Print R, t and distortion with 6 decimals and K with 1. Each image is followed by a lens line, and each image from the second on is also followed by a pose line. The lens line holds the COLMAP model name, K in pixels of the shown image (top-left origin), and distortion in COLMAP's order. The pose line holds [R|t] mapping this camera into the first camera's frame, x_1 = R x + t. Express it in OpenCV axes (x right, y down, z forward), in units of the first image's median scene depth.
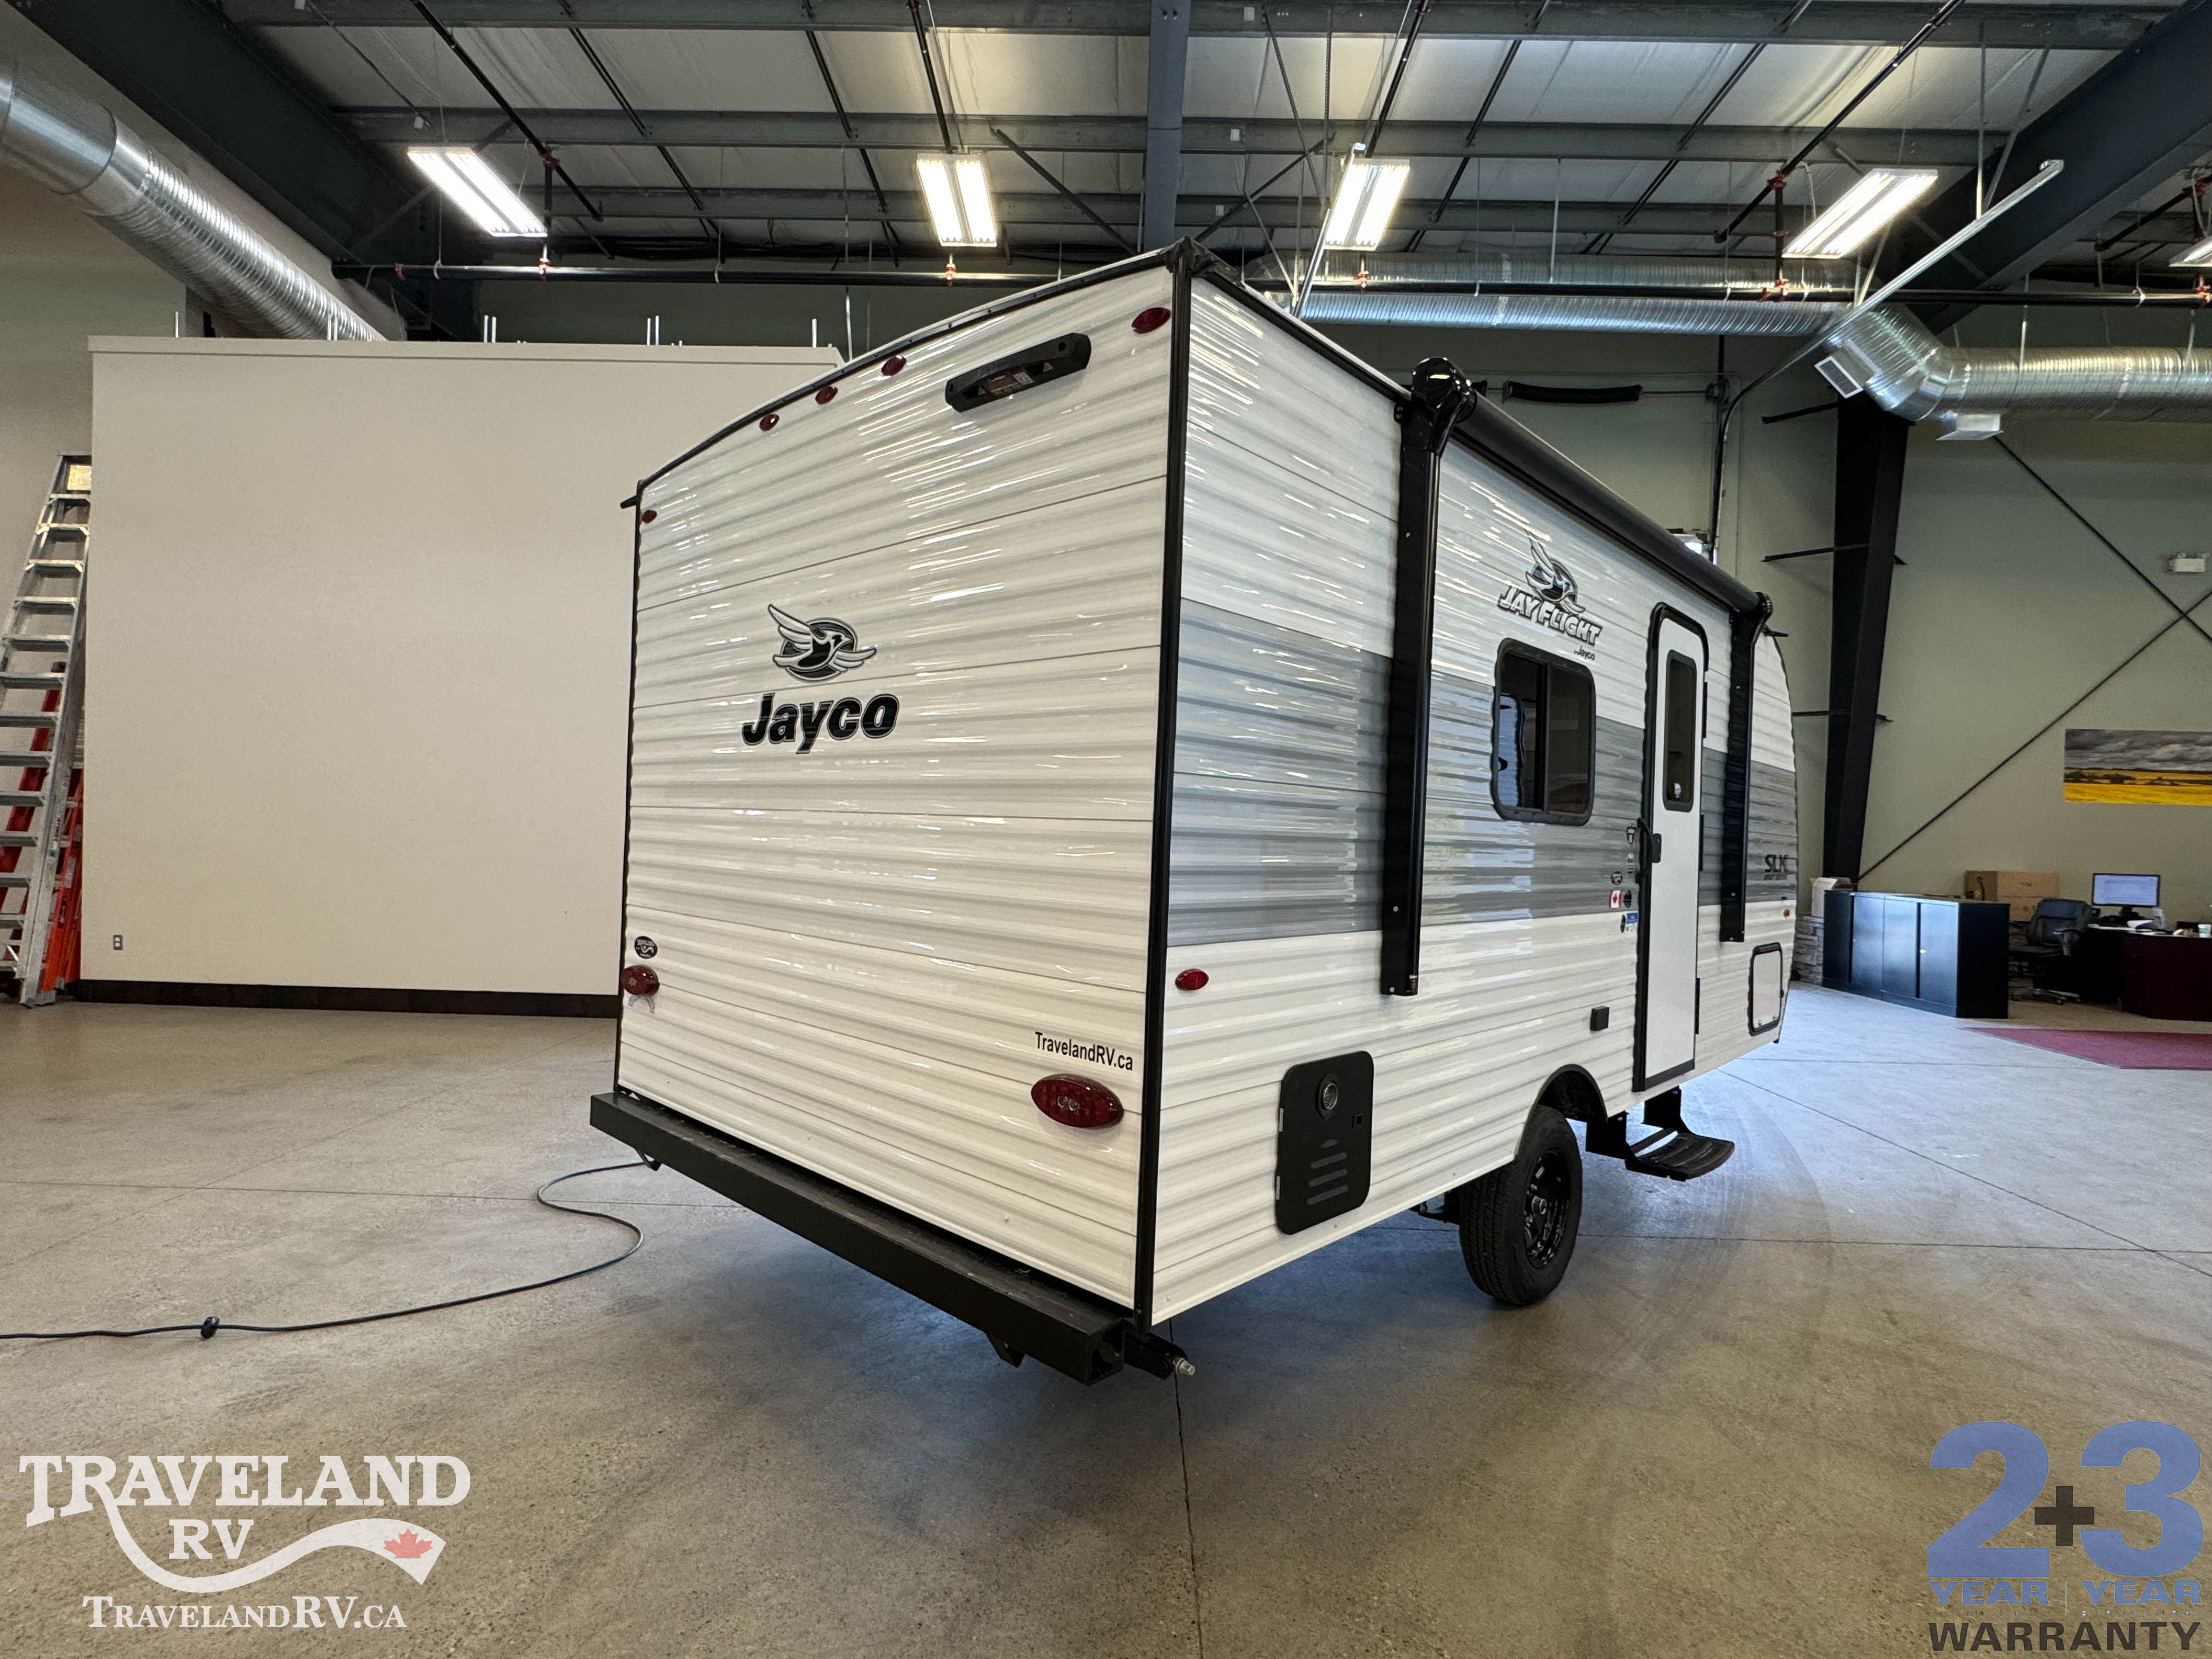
lens RADIAL K [[1095.9, 0, 1106.0], [0, 1095.9, 829.5], [0, 0, 1]] dist [-0.007626, 0.000149]
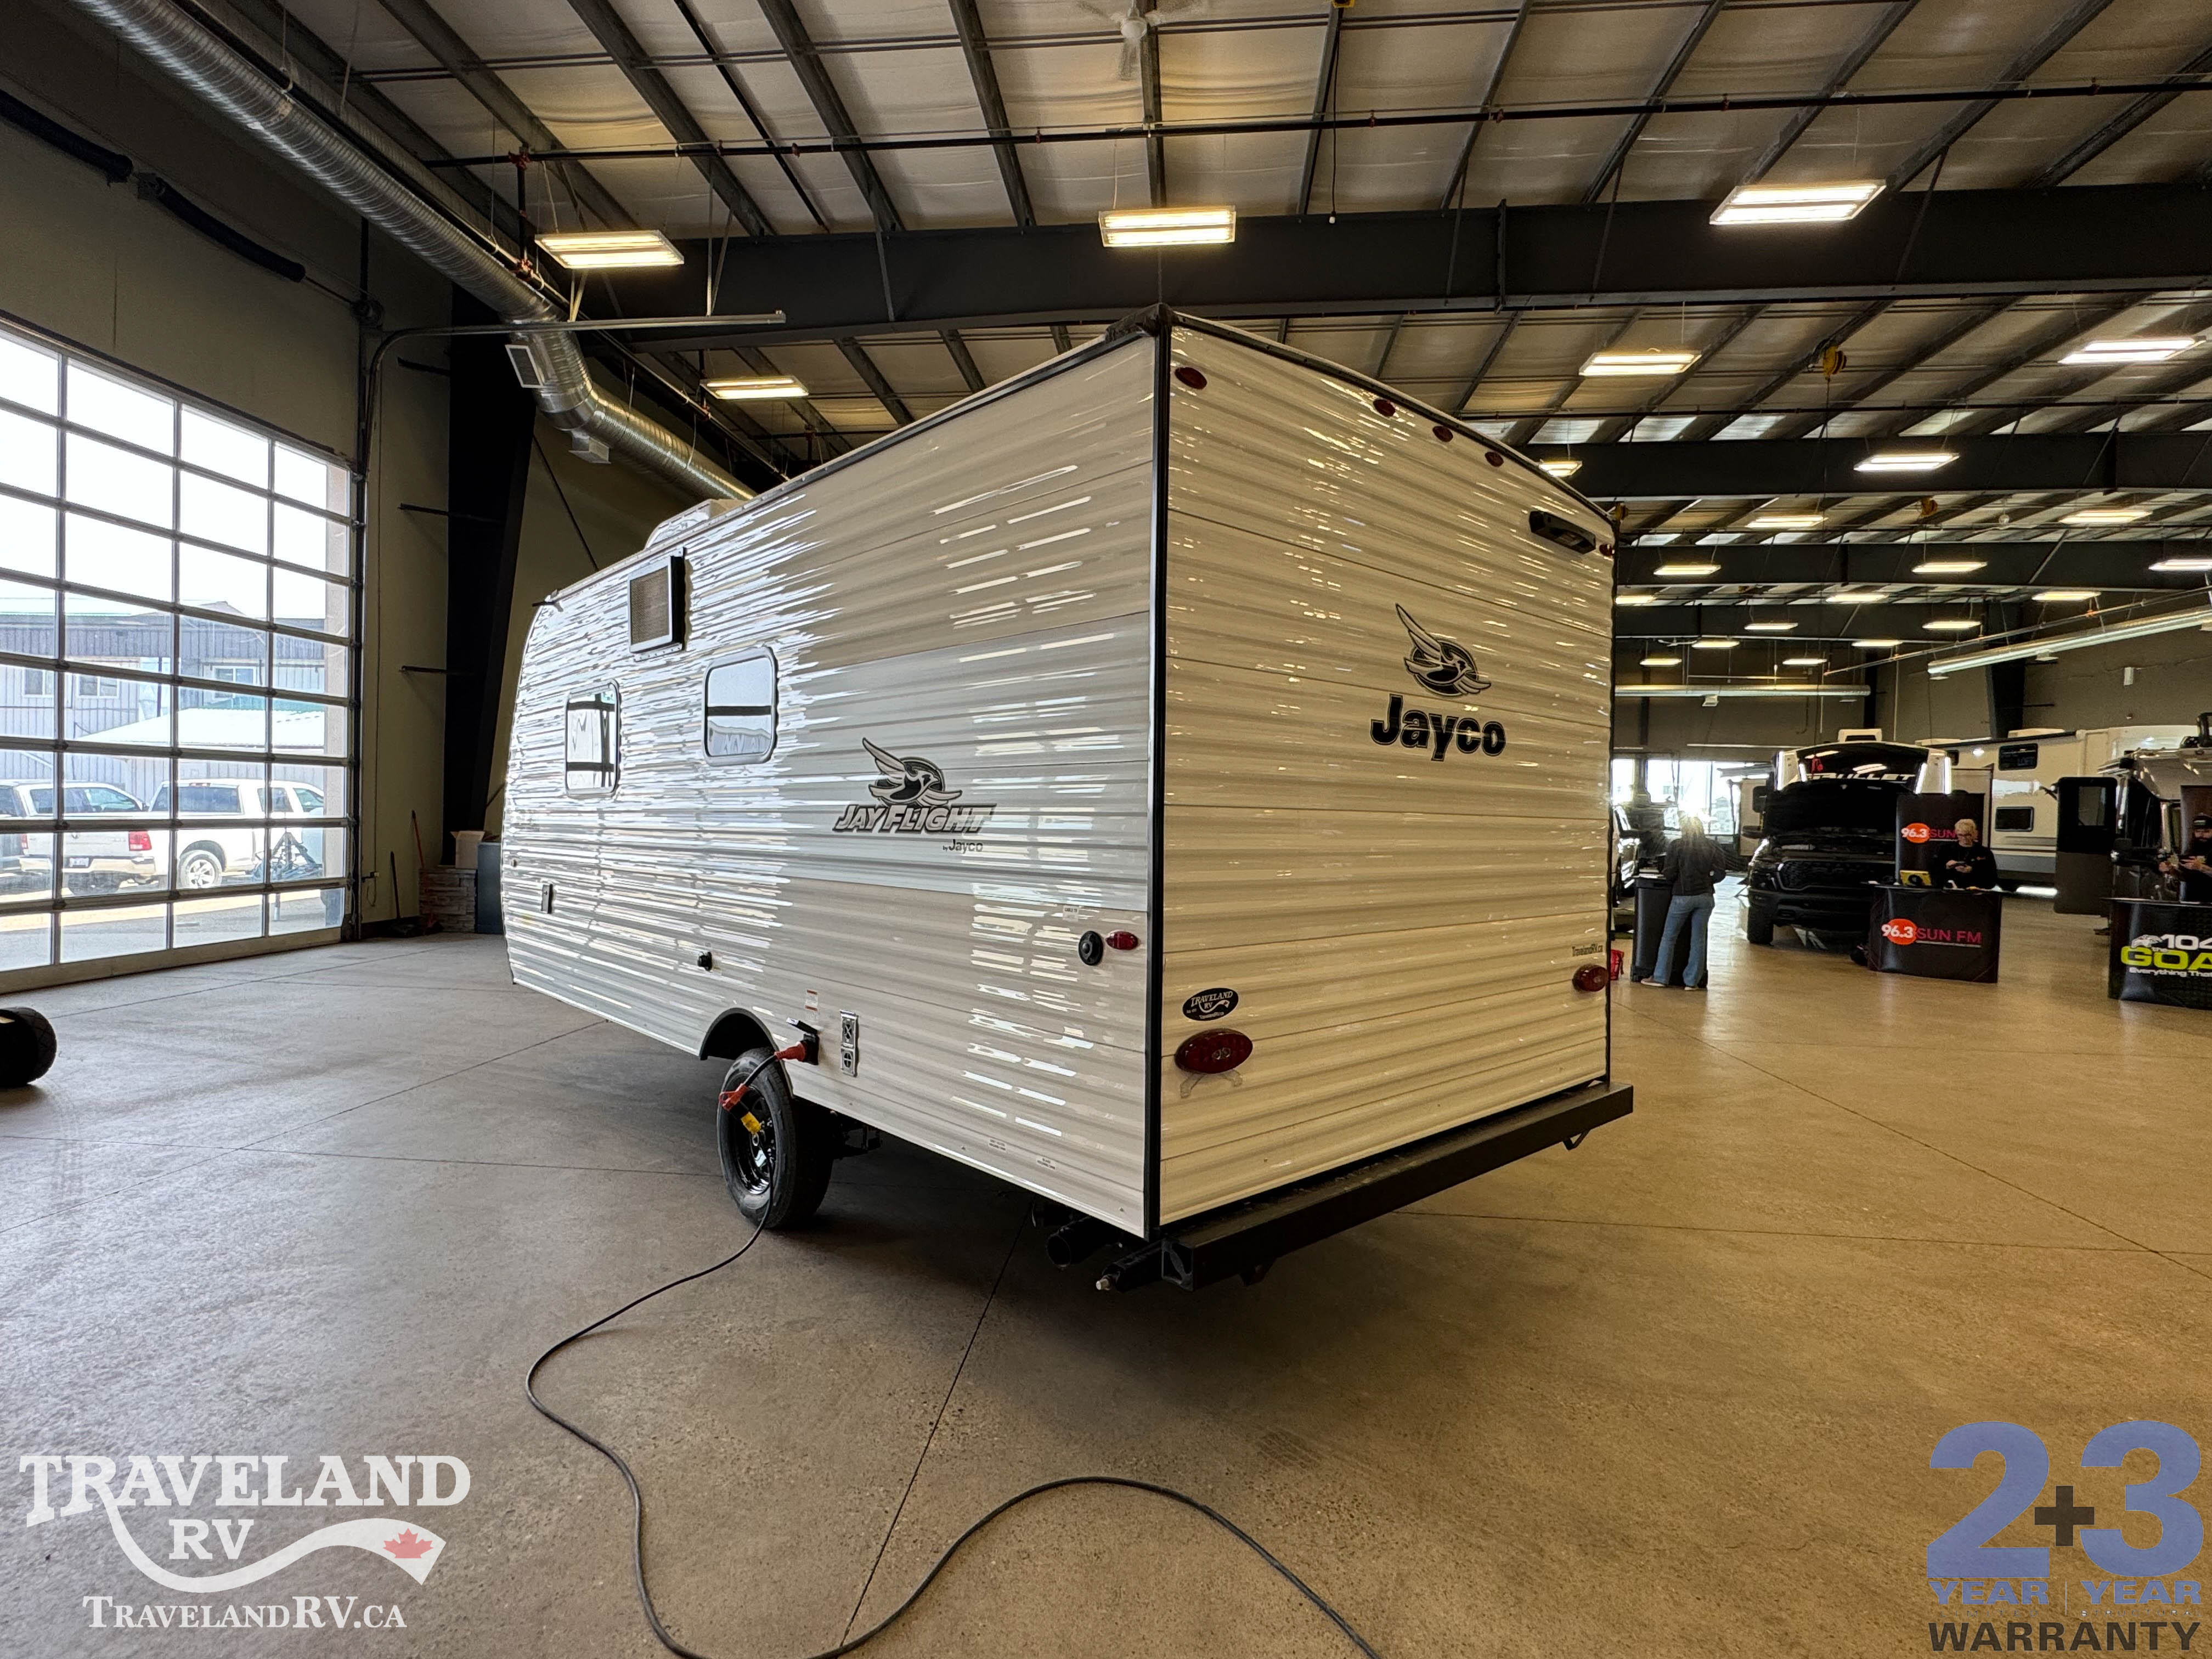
lens RADIAL K [[1095.9, 0, 1106.0], [0, 1095.9, 829.5], [0, 0, 1]] dist [-0.007626, 0.000149]
pose [[0.068180, -0.042183, 0.996781, -1.349042], [-0.013255, 0.998979, 0.043182, -0.042714], [-0.997585, -0.016157, 0.067552, 1.221451]]
